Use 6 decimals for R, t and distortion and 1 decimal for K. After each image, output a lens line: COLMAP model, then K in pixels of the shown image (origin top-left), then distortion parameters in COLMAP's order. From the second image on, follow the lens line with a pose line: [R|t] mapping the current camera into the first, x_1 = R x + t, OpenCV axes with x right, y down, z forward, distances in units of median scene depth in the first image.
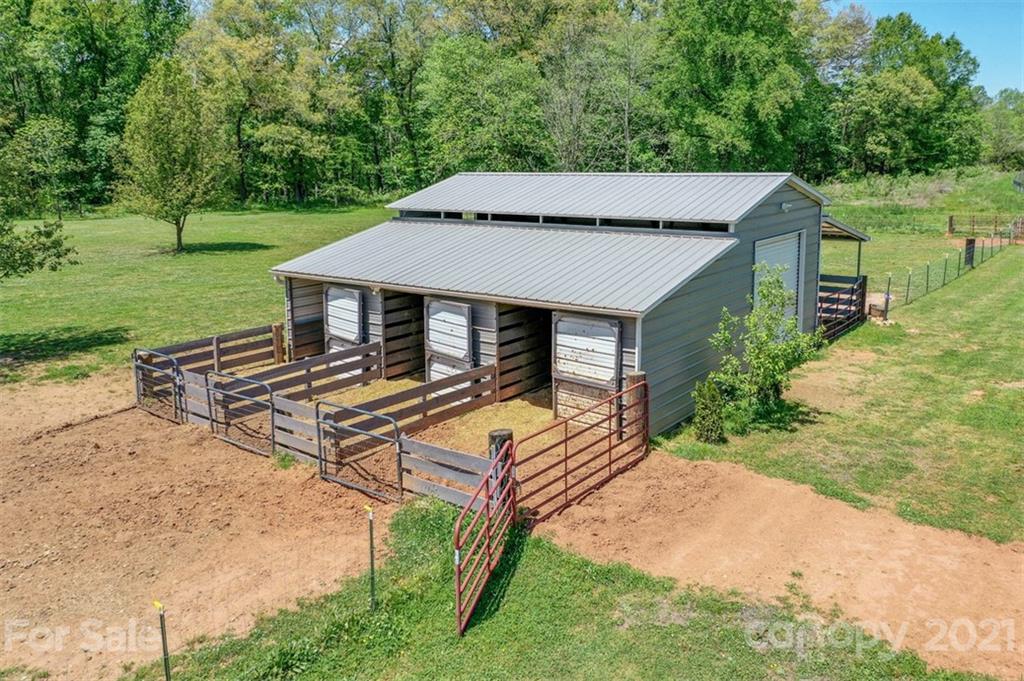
lens RADIAL K [[818.5, 0, 526.7], [0, 818.5, 307.1], [0, 0, 1]] dist [0.001562, 0.001568]
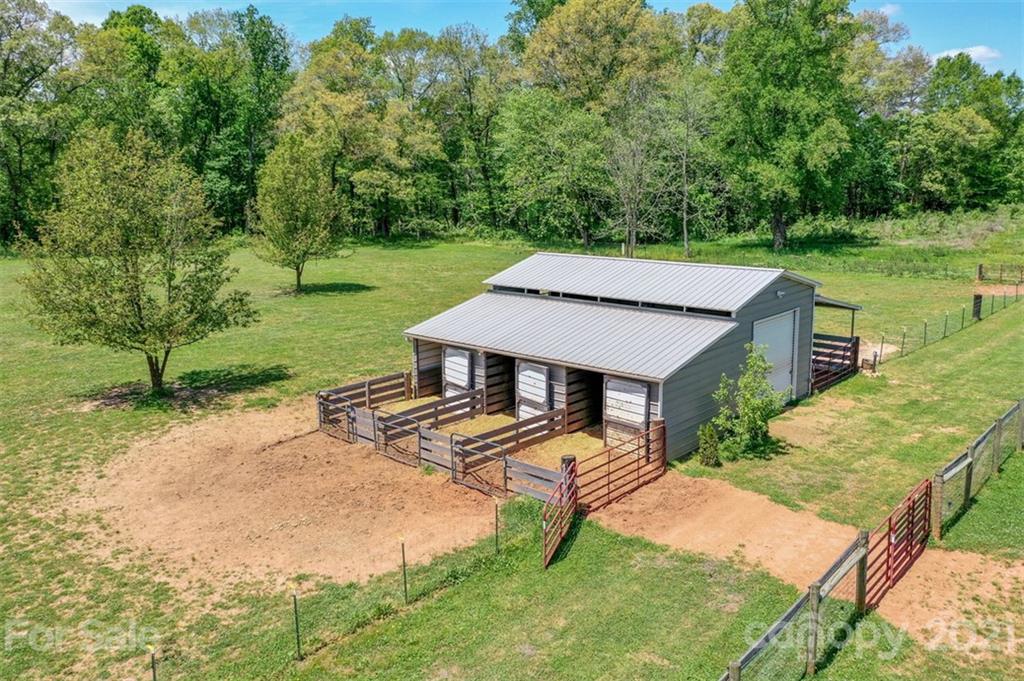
lens RADIAL K [[818.5, 0, 511.3], [0, 818.5, 339.3], [0, 0, 1]] dist [0.001562, 0.001568]
pose [[0.995074, 0.013801, -0.098165, 0.006688], [-0.011667, 0.999684, 0.022279, -0.064673], [0.098442, -0.021024, 0.994921, -0.351922]]
